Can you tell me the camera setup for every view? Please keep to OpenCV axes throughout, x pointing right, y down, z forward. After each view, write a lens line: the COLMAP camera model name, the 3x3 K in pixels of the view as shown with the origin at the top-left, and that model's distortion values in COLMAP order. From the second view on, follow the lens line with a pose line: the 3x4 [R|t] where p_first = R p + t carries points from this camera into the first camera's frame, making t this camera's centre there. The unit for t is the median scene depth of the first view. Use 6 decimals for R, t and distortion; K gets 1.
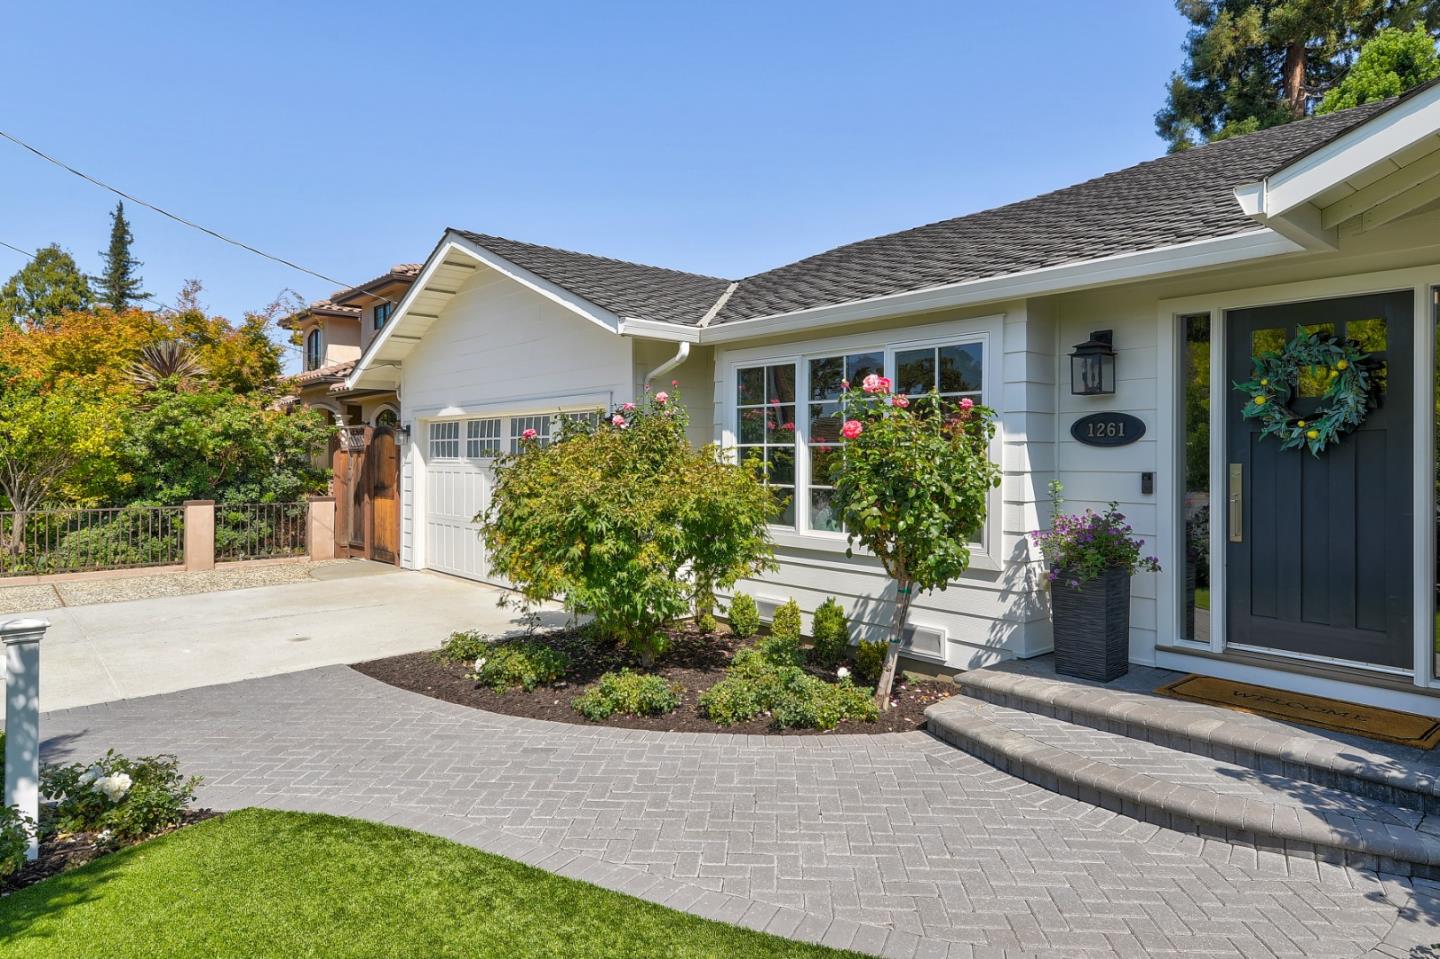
lens RADIAL K [[889.2, 0, 716.7], [0, 889.2, 473.3], [0, 0, 1]] dist [-0.002951, -0.000806]
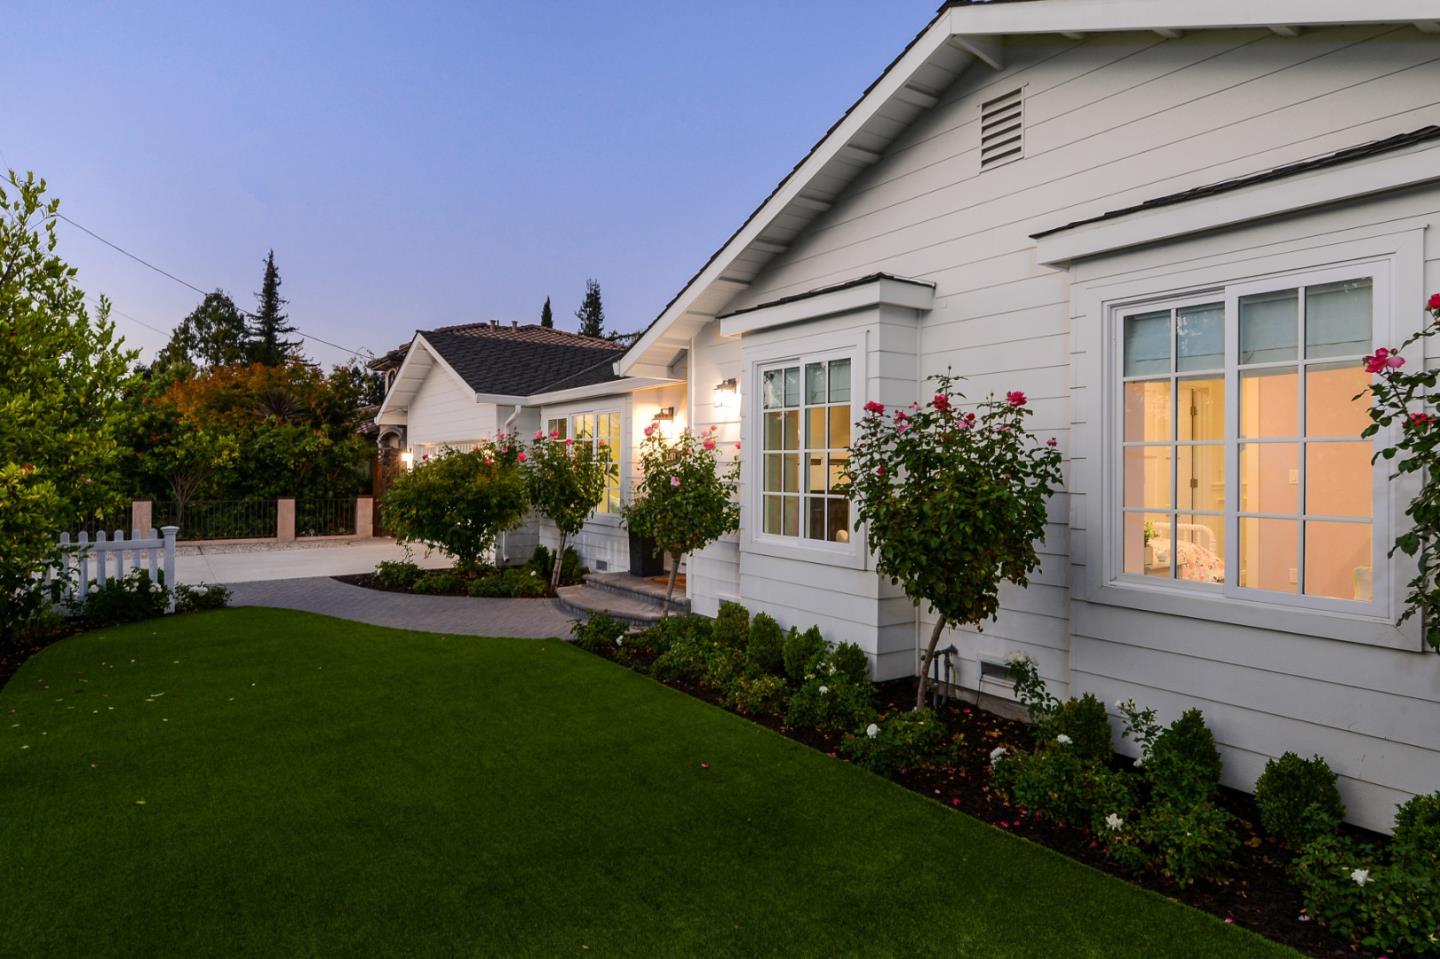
lens RADIAL K [[889.2, 0, 716.7], [0, 889.2, 473.3], [0, 0, 1]] dist [-0.002951, -0.000806]
pose [[0.991109, 0.003390, -0.133013, 0.360660], [-0.005085, 0.999910, -0.012406, 0.005754], [0.132959, 0.012972, 0.991037, -0.430001]]
